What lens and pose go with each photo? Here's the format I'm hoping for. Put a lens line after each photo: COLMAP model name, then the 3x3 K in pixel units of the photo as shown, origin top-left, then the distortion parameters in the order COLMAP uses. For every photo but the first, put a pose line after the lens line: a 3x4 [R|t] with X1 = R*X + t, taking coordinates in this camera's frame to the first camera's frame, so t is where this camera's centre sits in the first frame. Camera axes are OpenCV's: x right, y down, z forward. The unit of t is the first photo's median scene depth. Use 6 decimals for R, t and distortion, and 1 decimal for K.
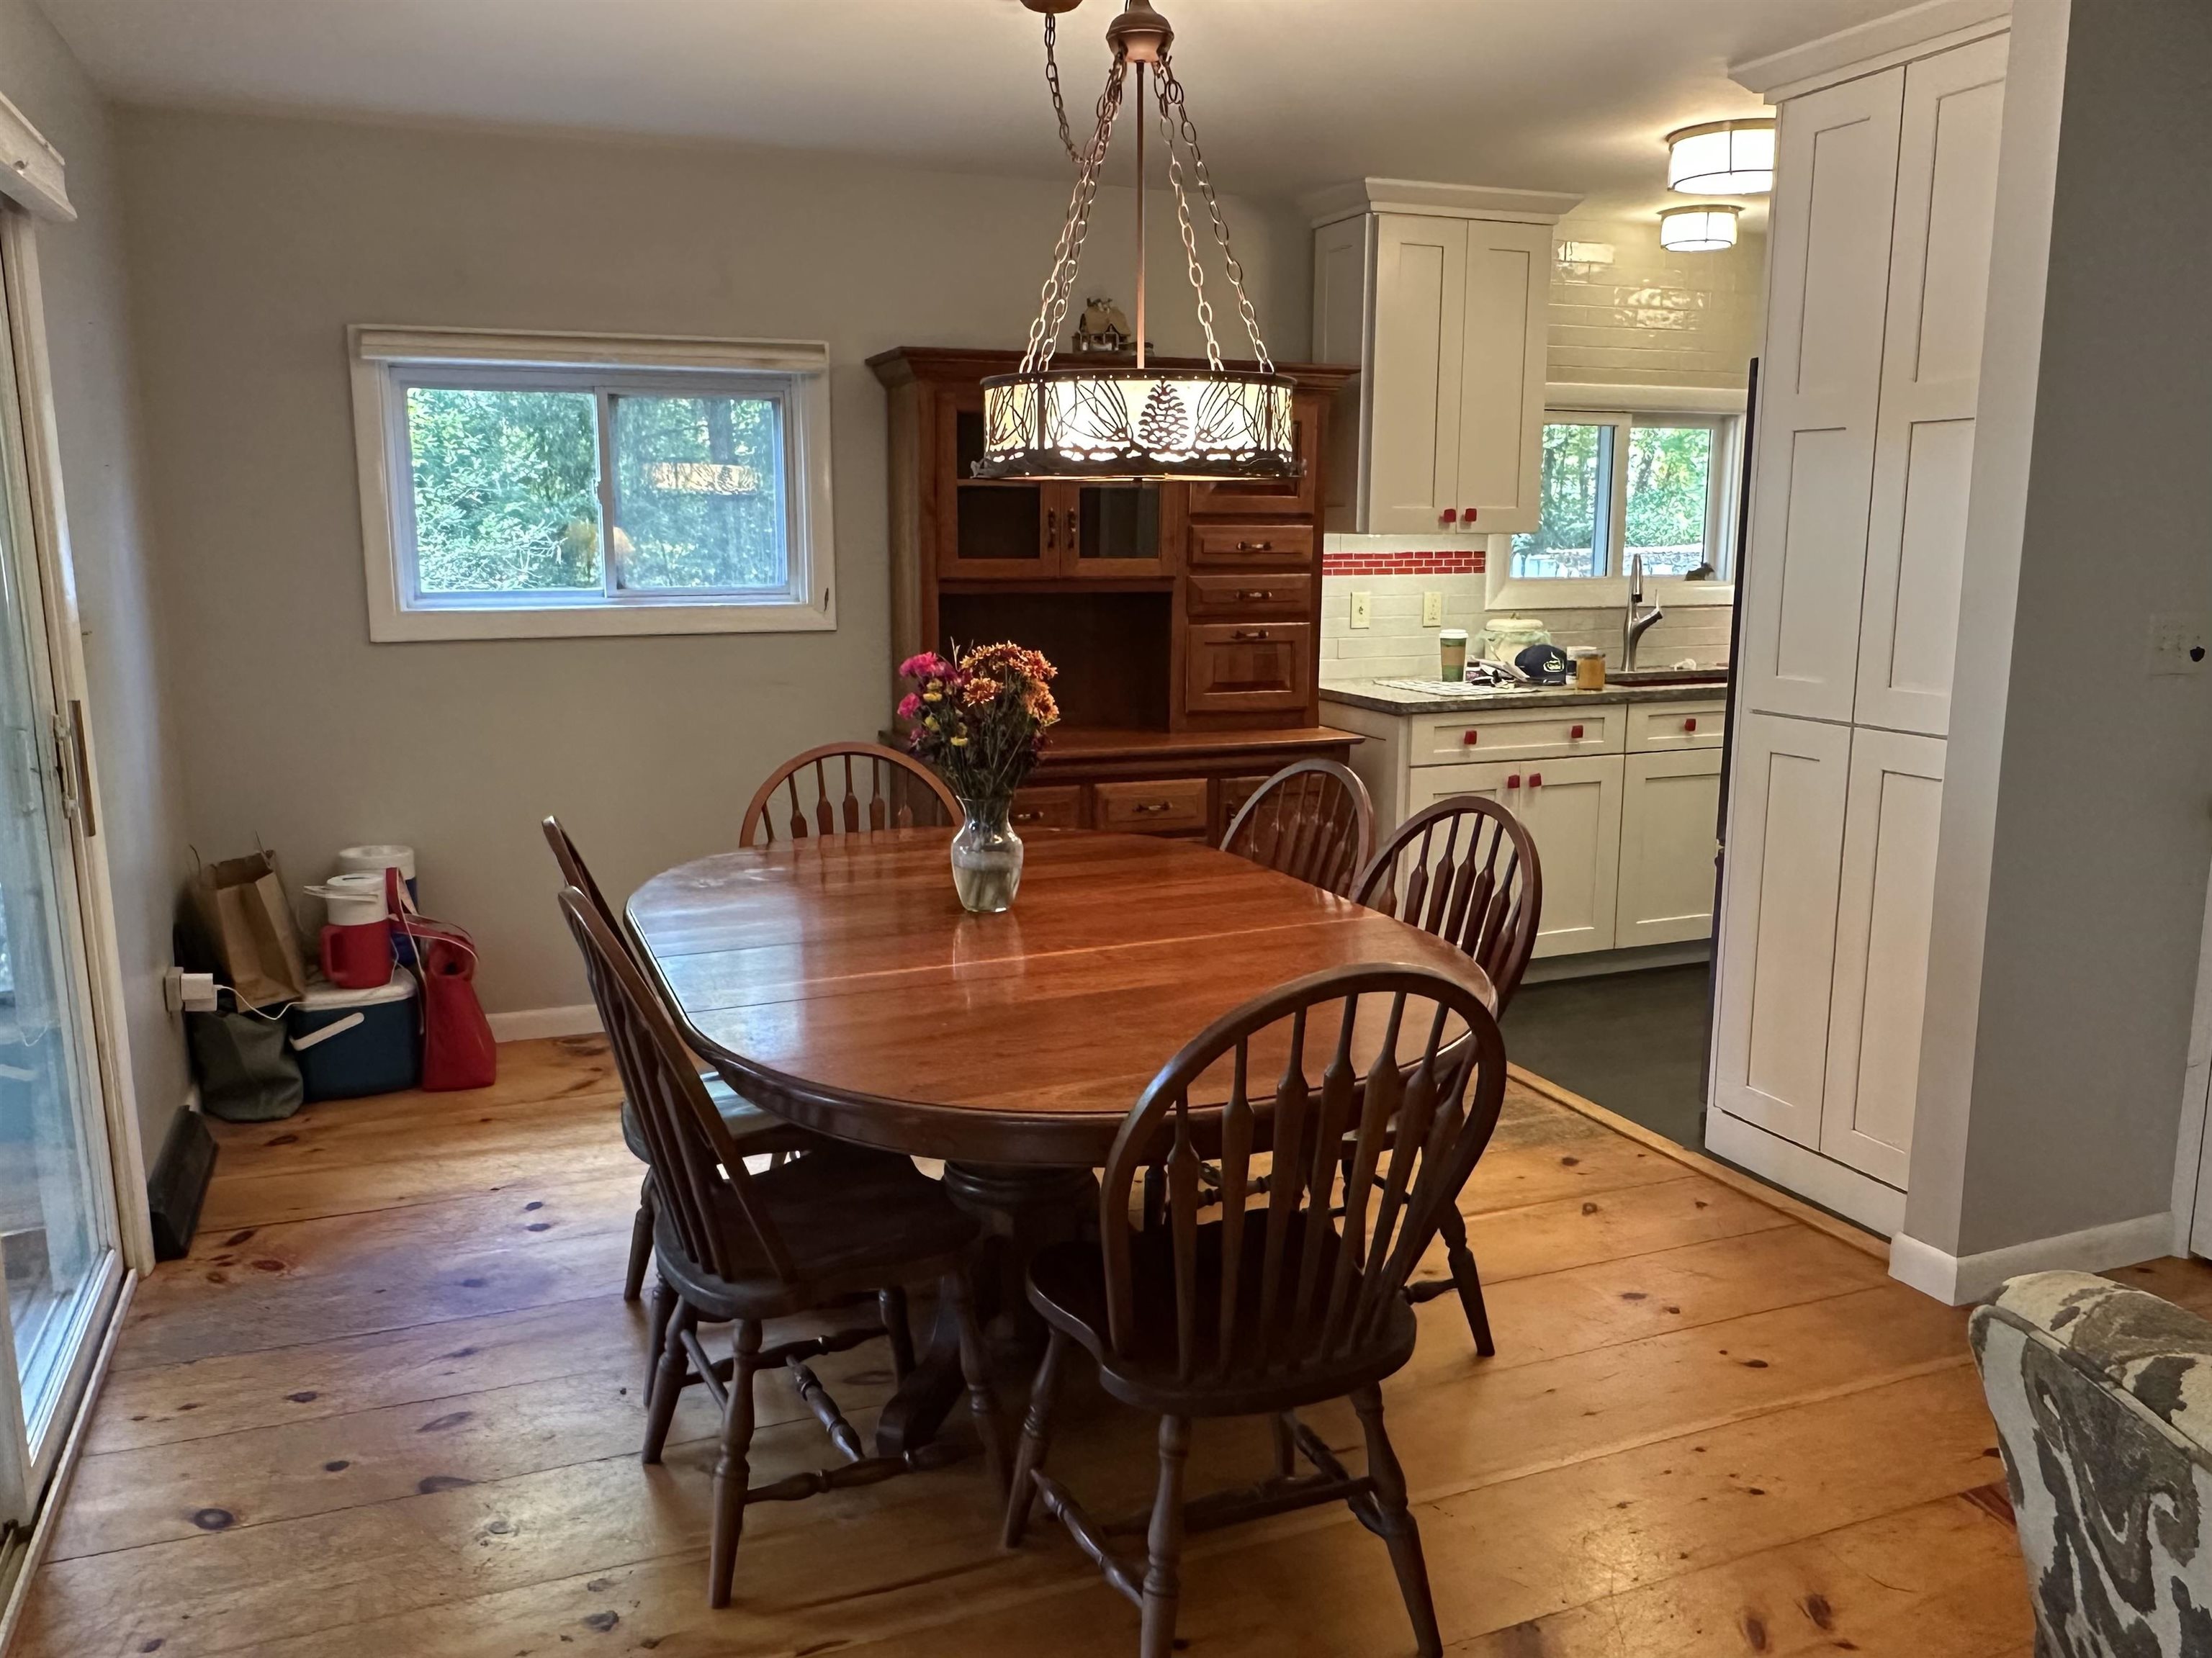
lens RADIAL K [[1682.5, 0, 1104.4], [0, 1682.5, 834.1], [0, 0, 1]] dist [-0.008513, -0.001824]
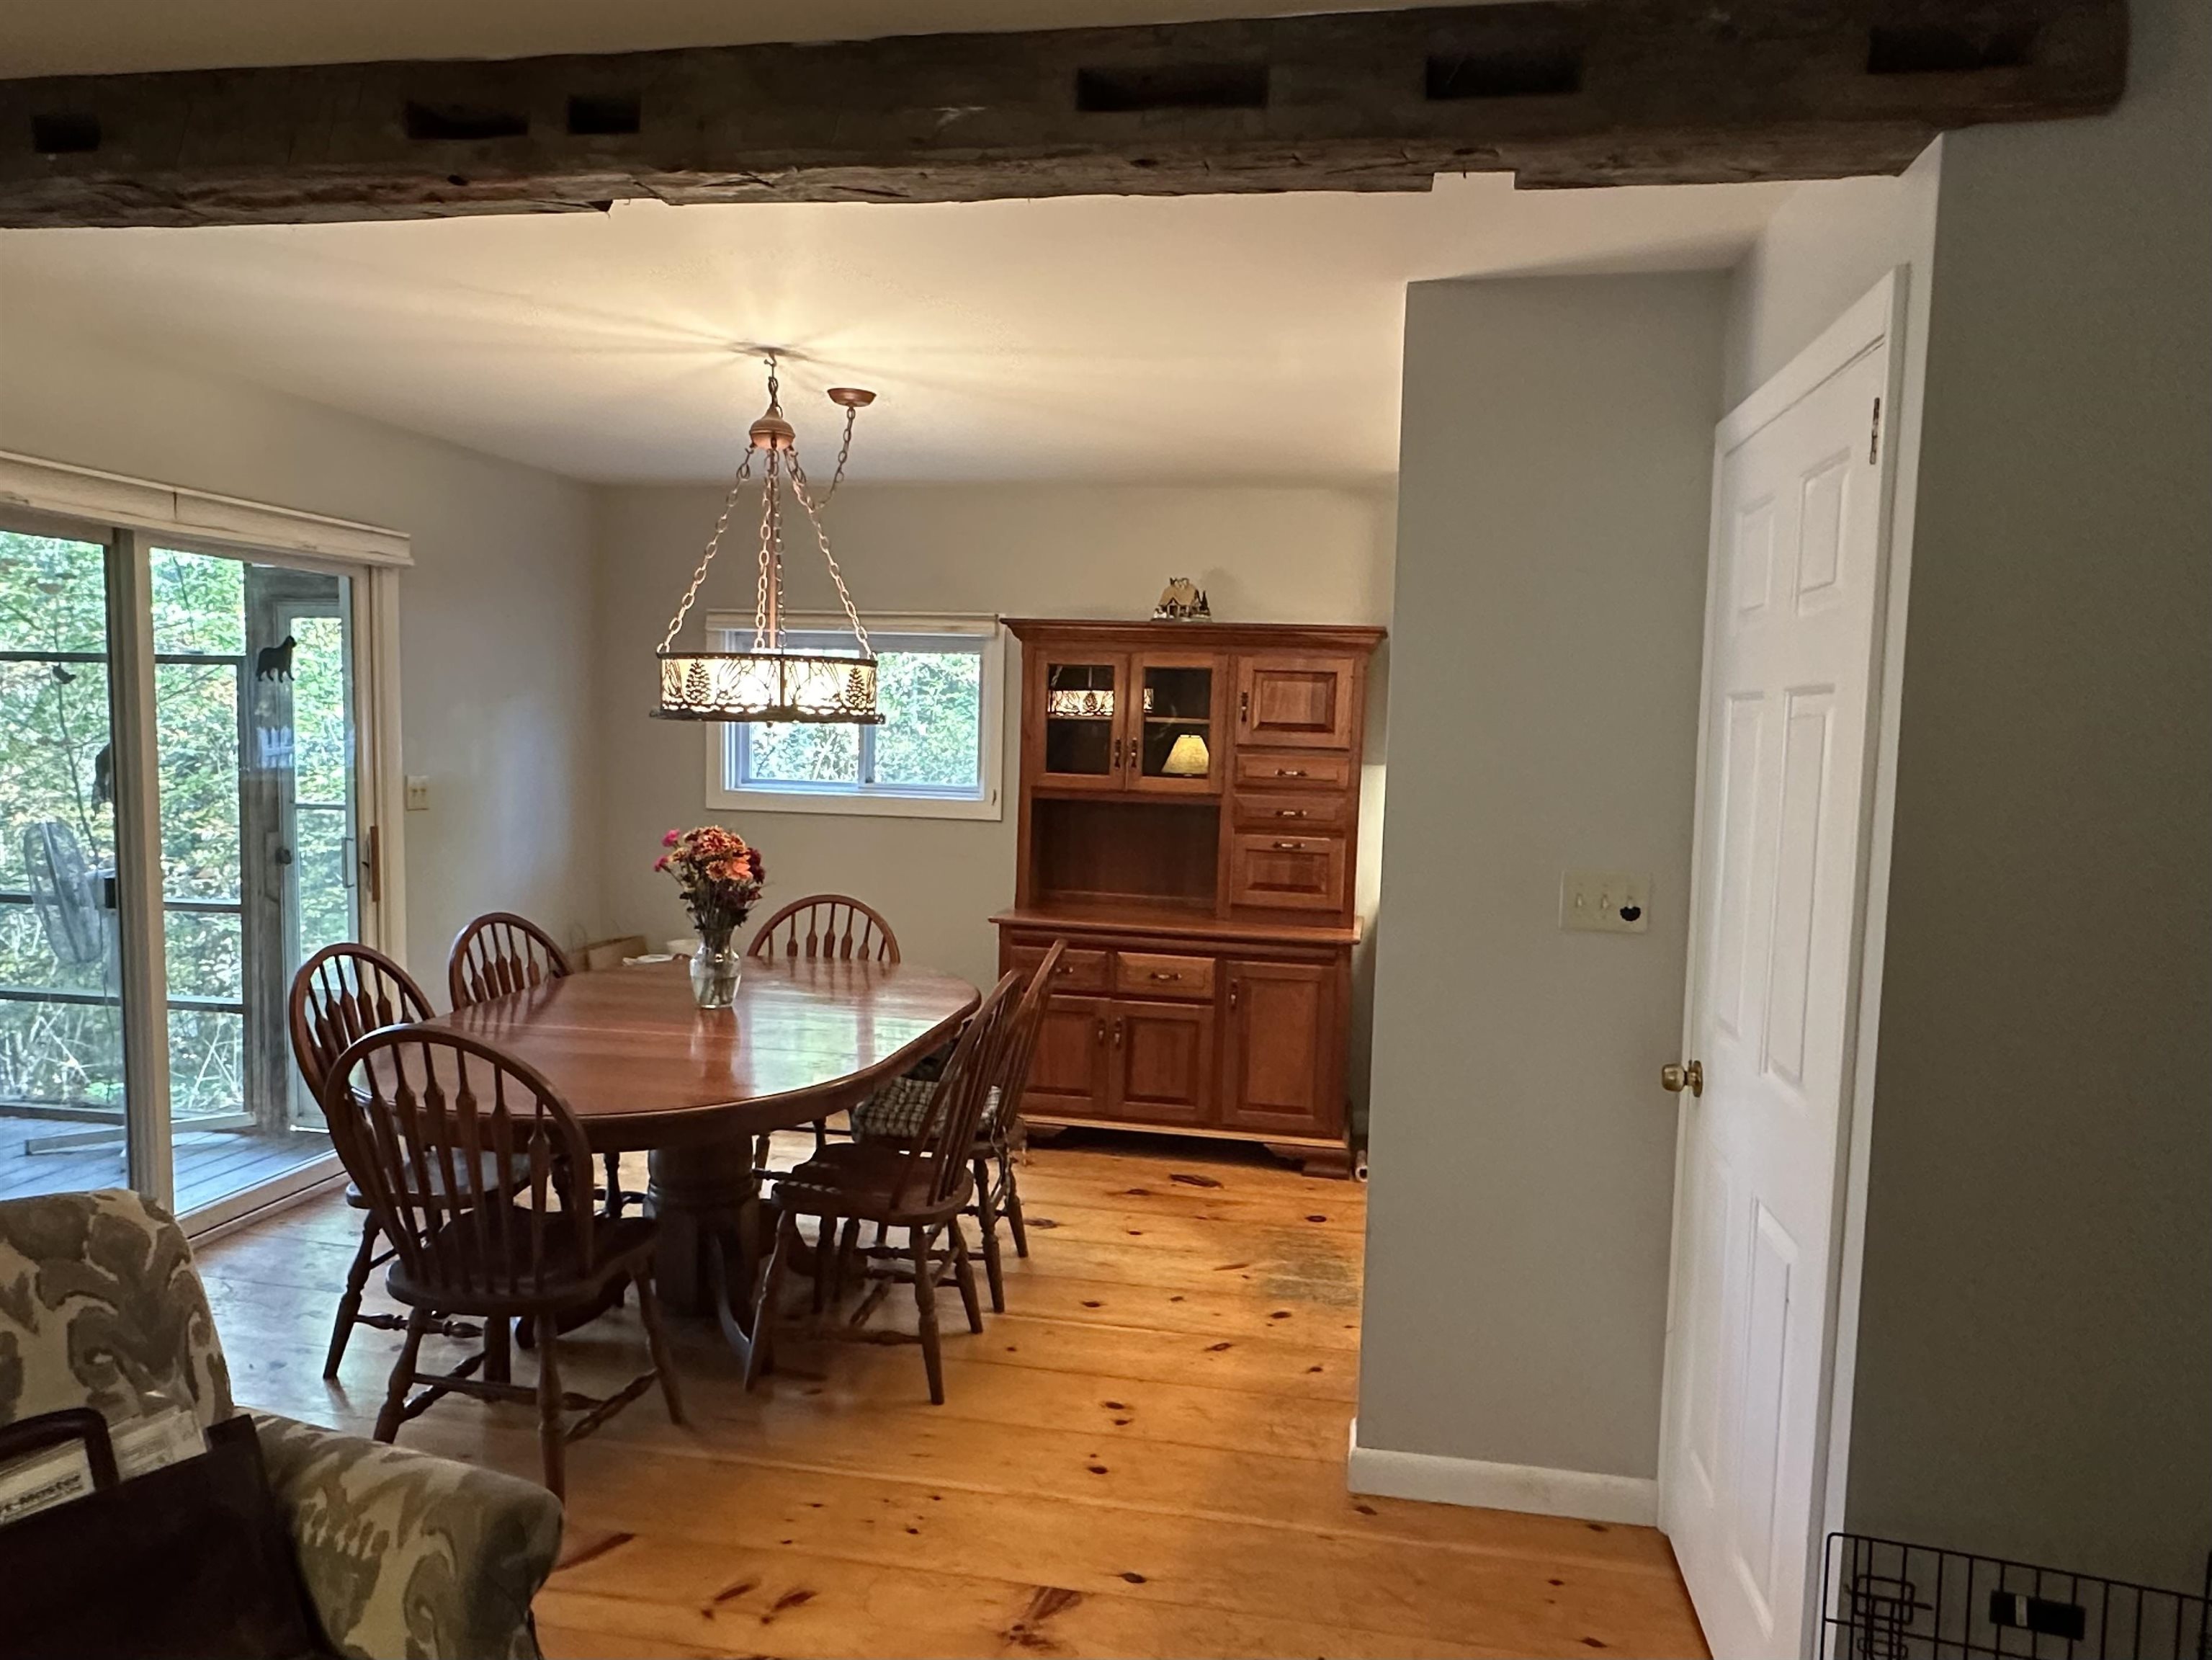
lens RADIAL K [[1463.3, 0, 1105.8], [0, 1463.3, 841.9], [0, 0, 1]] dist [-0.008490, -0.002771]
pose [[0.849126, 0.069269, -0.523629, 0.562562], [-0.126496, 0.989183, -0.074273, -0.028807], [0.512820, 0.129304, 0.848703, 0.044981]]
